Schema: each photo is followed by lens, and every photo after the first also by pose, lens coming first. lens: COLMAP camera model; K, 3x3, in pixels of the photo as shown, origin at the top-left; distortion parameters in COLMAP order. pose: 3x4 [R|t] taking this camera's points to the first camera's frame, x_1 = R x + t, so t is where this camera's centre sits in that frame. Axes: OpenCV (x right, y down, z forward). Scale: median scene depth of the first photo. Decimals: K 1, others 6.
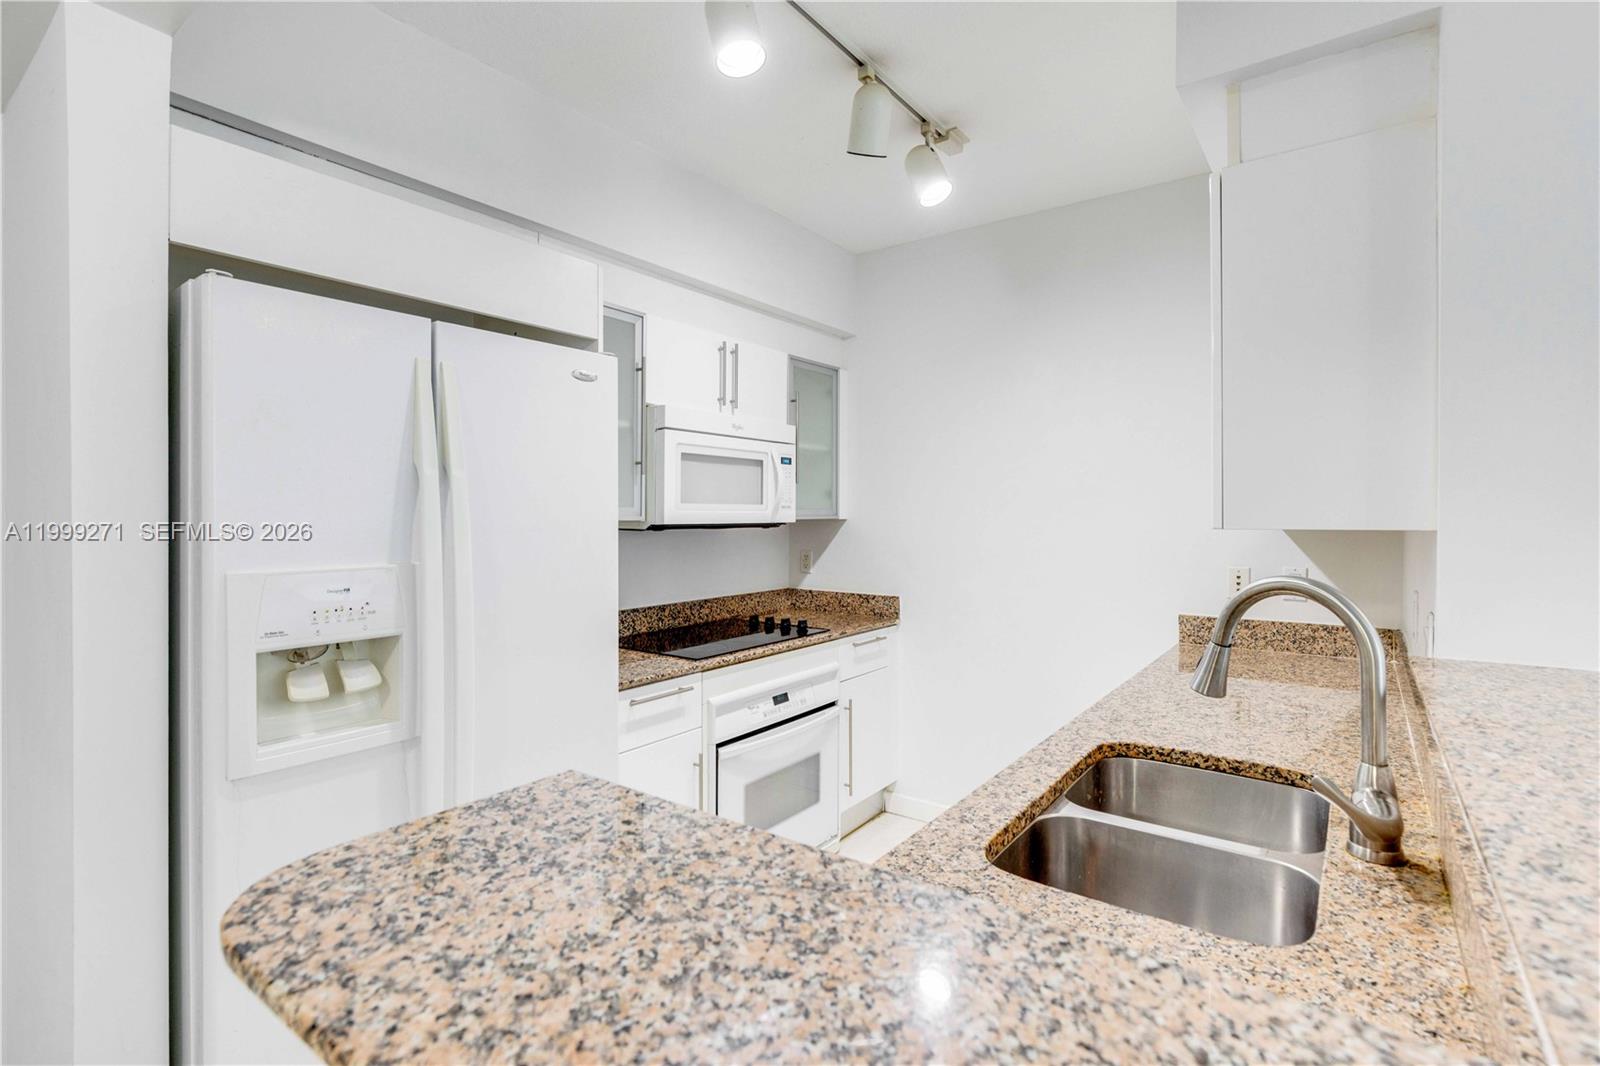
lens RADIAL K [[751.1, 0, 808.9], [0, 751.1, 517.3], [0, 0, 1]] dist [-0.001396, -0.000726]
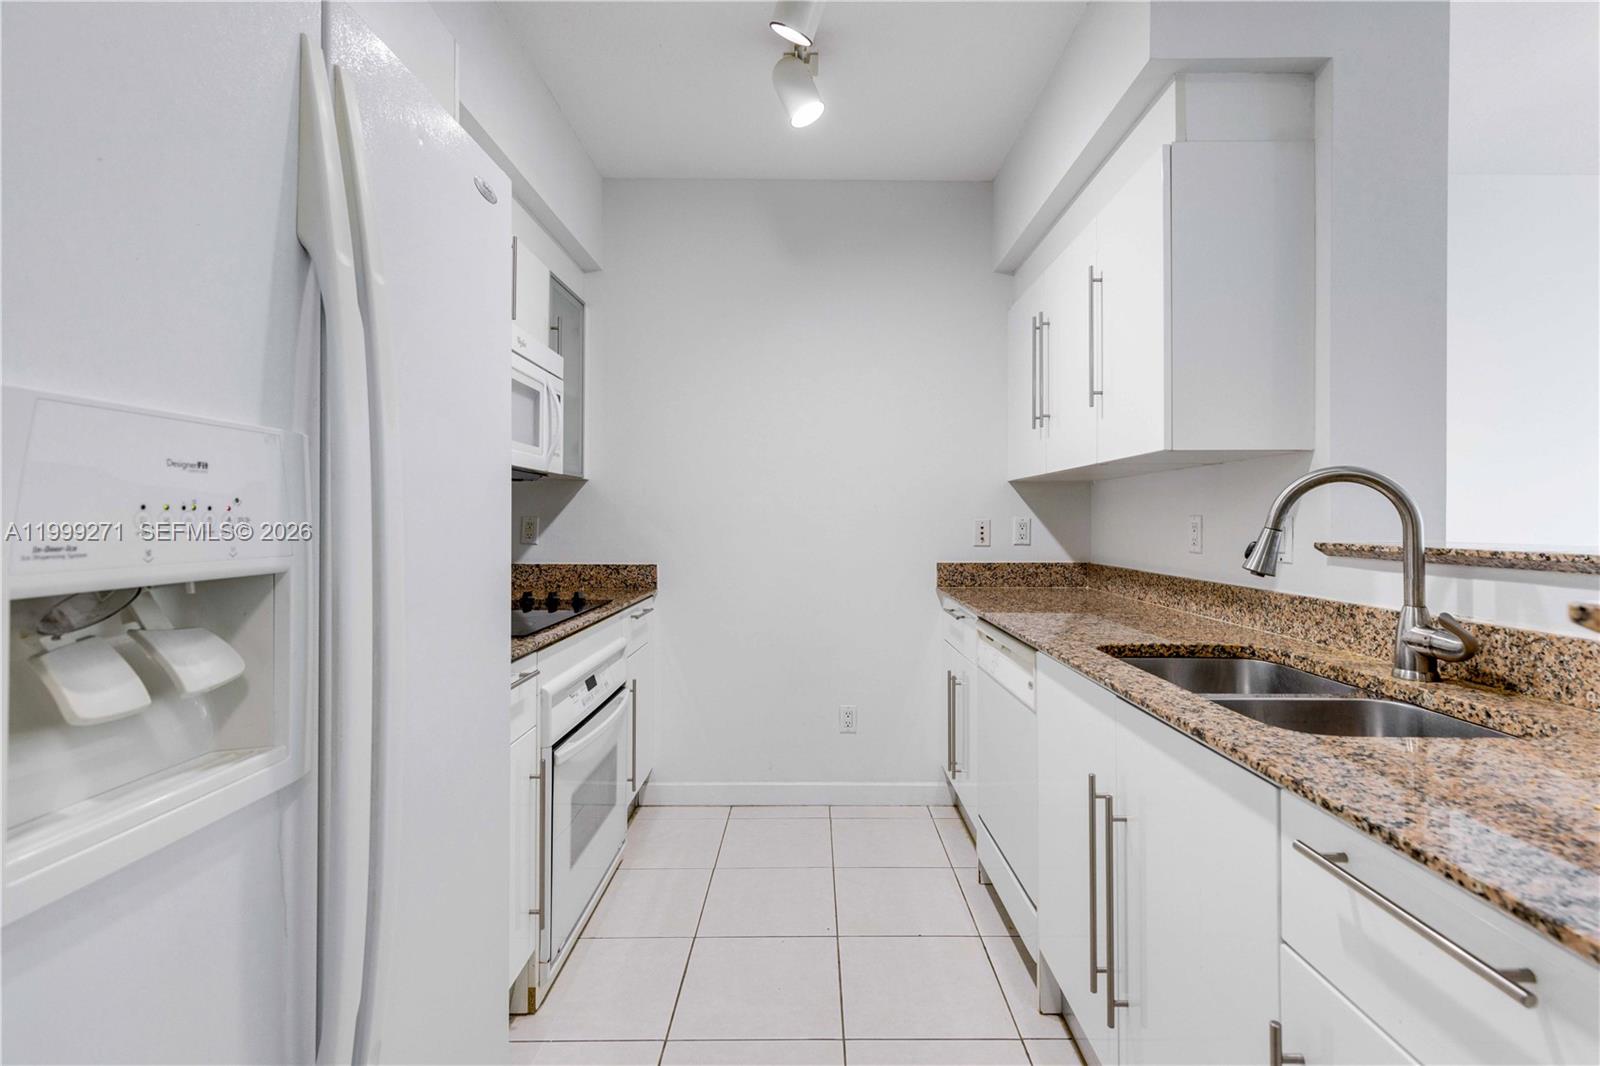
lens RADIAL K [[725.4, 0, 811.5], [0, 725.4, 514.4], [0, 0, 1]] dist [0.001326, -0.000226]
pose [[0.809896, 0.006373, 0.586539, -0.350047], [0.001095, 0.999923, -0.012377, 0.080652], [-0.586572, 0.010666, 0.809827, 0.259614]]
